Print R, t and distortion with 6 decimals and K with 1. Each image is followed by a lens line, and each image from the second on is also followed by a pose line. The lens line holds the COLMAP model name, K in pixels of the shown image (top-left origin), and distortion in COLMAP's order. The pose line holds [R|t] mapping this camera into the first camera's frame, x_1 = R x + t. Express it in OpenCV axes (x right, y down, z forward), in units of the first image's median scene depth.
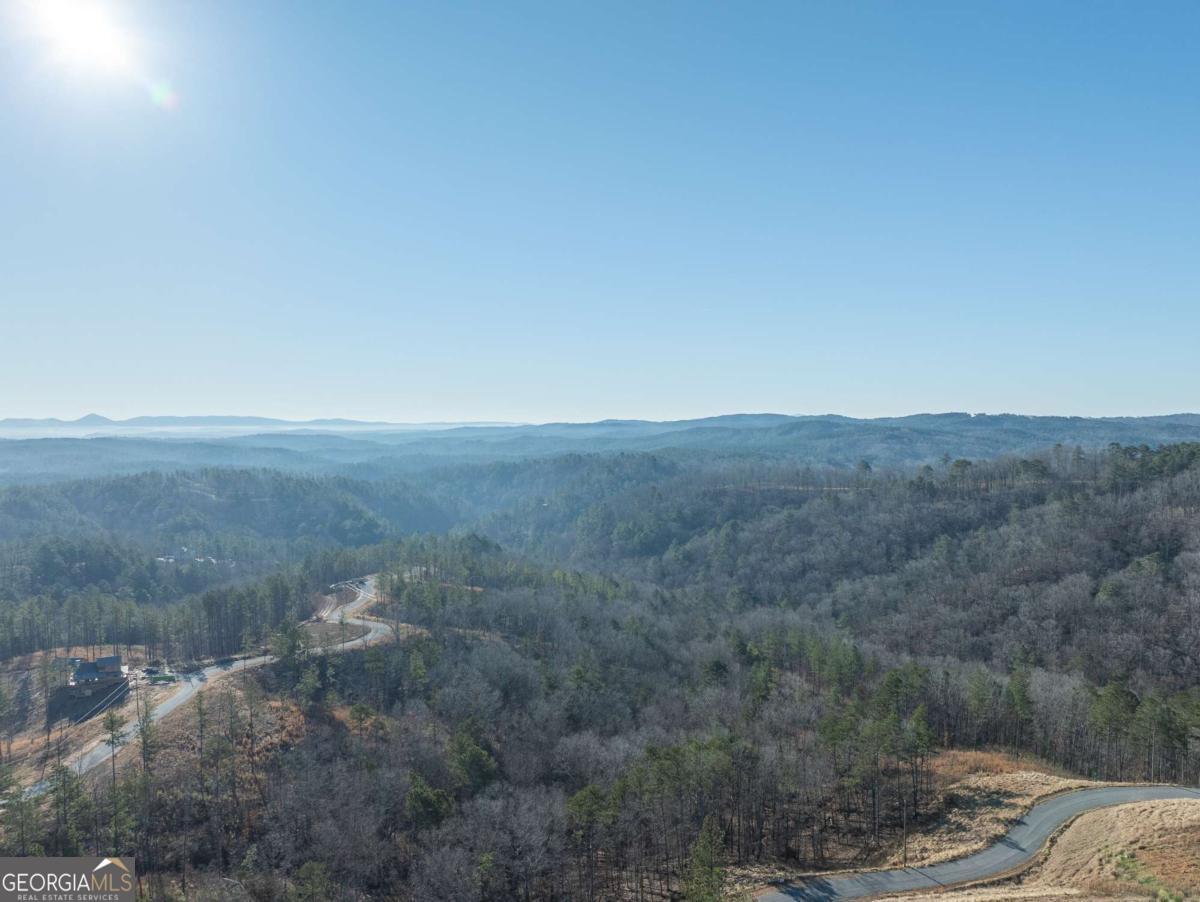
lens RADIAL K [[881.5, 0, 600.2], [0, 881.5, 450.0], [0, 0, 1]] dist [-0.022772, -0.006272]
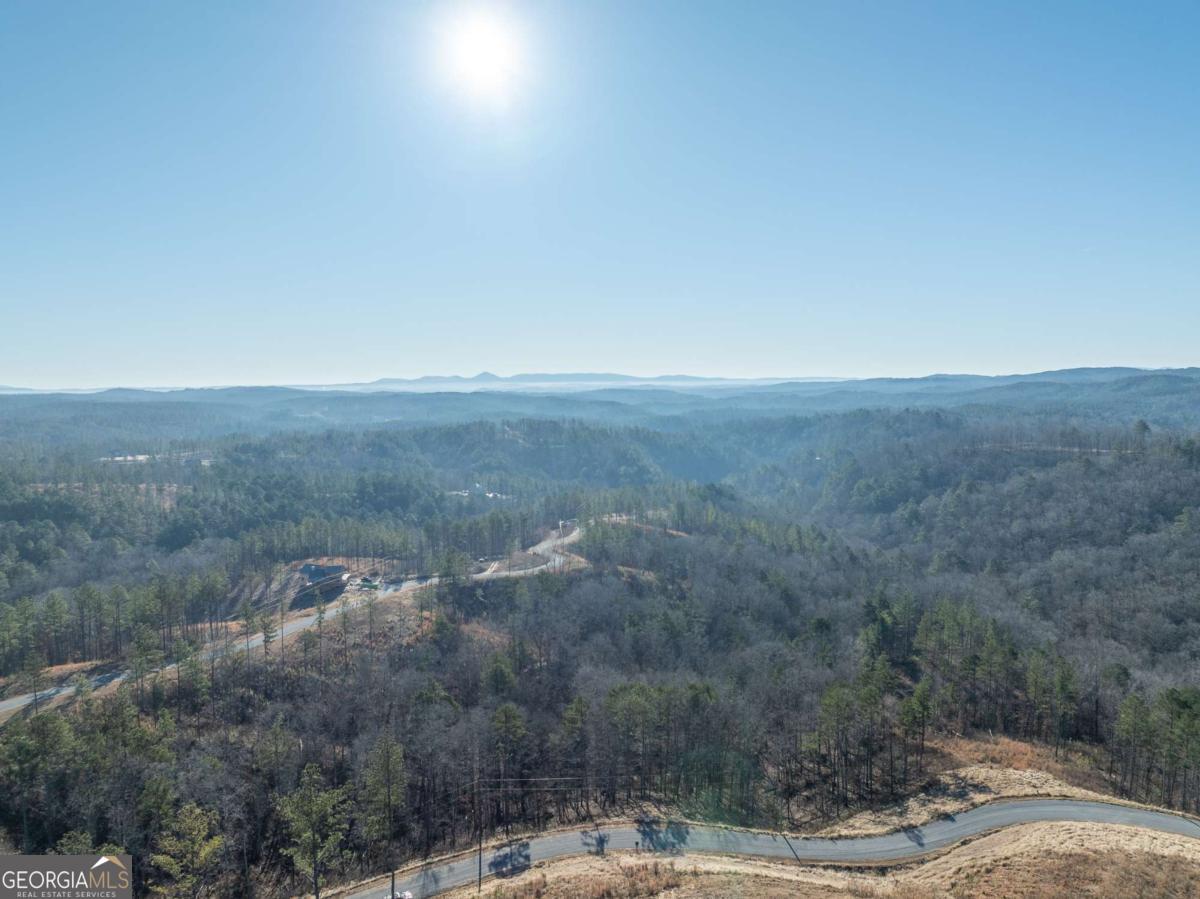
lens RADIAL K [[831.0, 0, 600.3], [0, 831.0, 448.3], [0, 0, 1]] dist [-0.023989, -0.000646]
pose [[0.921827, 0.027980, -0.386591, 0.113205], [-0.007288, 0.998466, 0.054888, -0.001490], [0.387533, -0.047780, 0.920617, 0.019002]]
